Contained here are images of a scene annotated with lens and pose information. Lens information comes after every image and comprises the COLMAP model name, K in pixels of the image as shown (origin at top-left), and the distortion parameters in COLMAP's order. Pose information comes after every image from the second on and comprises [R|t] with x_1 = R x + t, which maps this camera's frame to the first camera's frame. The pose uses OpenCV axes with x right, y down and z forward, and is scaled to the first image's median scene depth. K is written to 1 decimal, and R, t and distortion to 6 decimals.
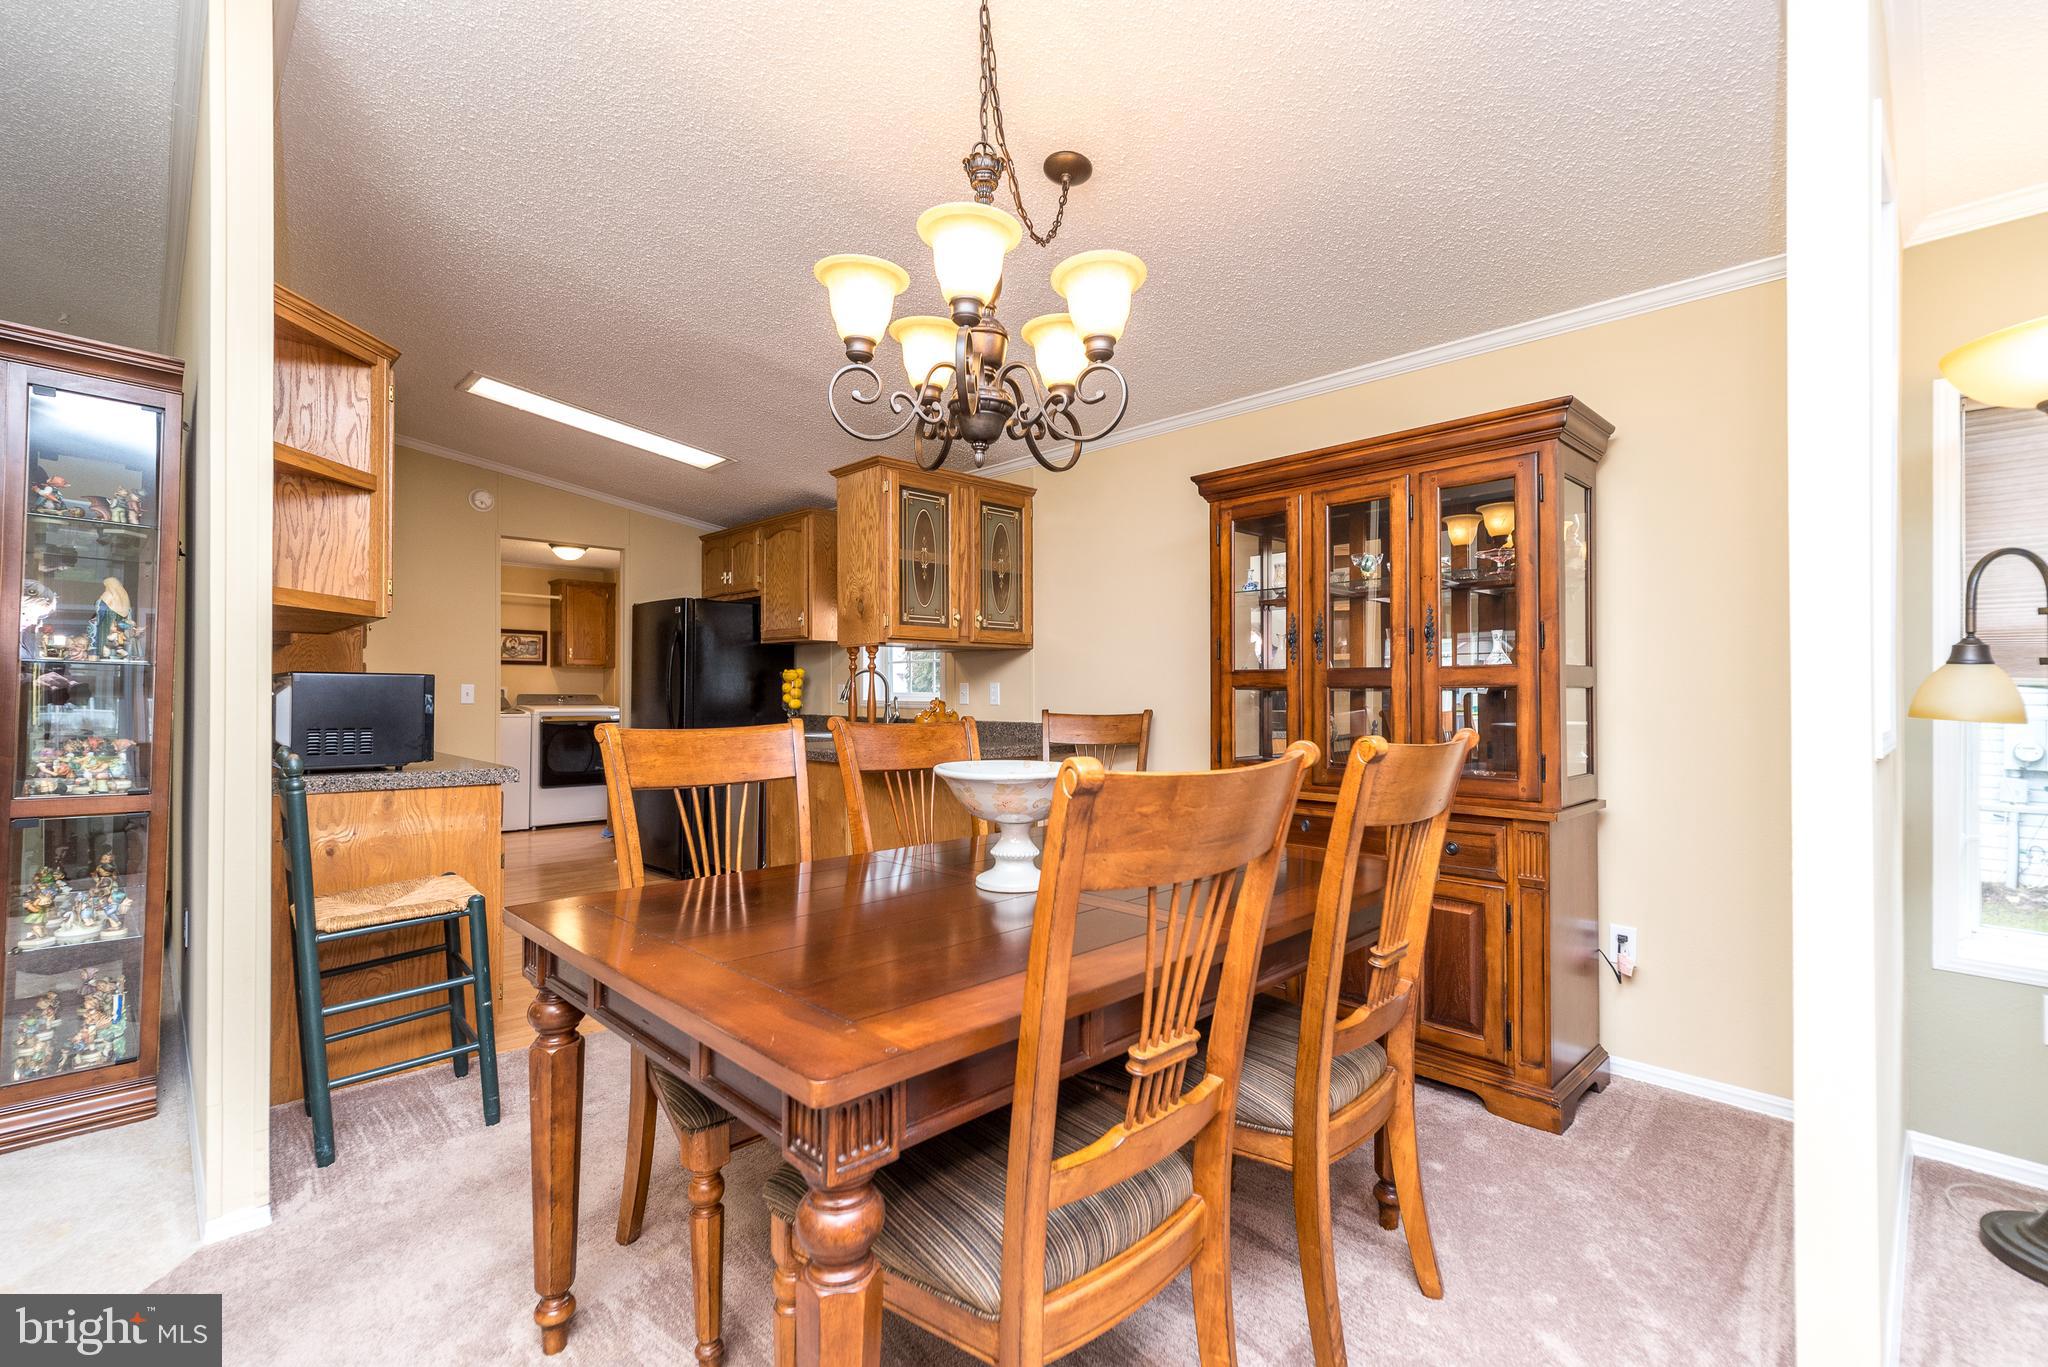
lens RADIAL K [[899.7, 0, 1020.9], [0, 899.7, 686.3], [0, 0, 1]] dist [0.009947, -0.000191]
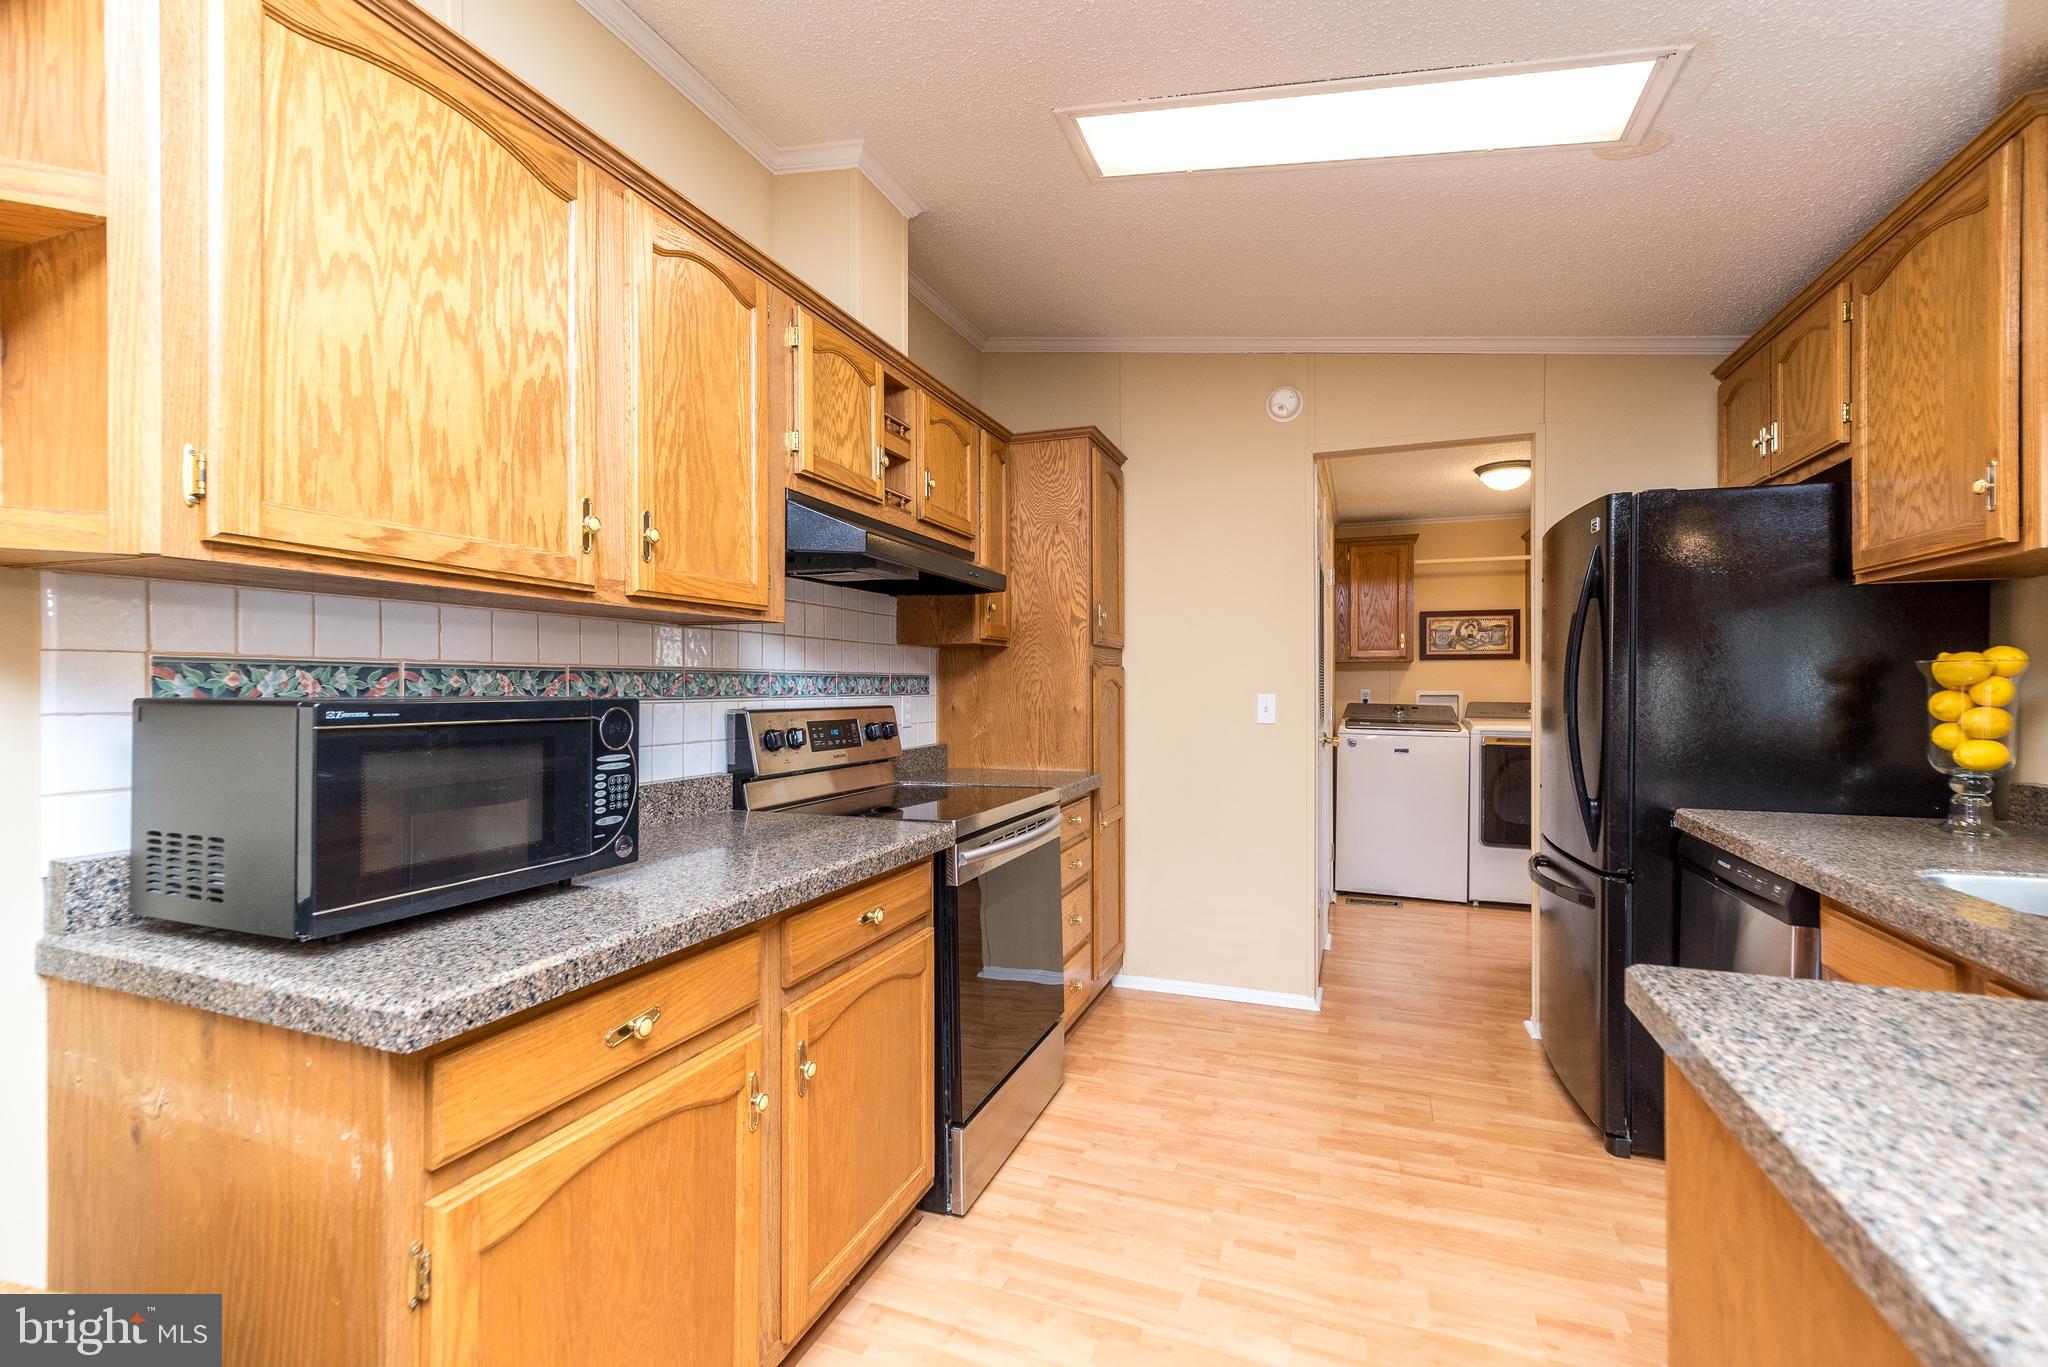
lens RADIAL K [[899.7, 0, 1020.9], [0, 899.7, 686.3], [0, 0, 1]] dist [0.009947, -0.000191]
pose [[0.423077, -0.003001, -0.906089, -0.086569], [0.007808, 0.999969, 0.000334, -0.007855], [0.906060, -0.007216, 0.423087, 0.480046]]
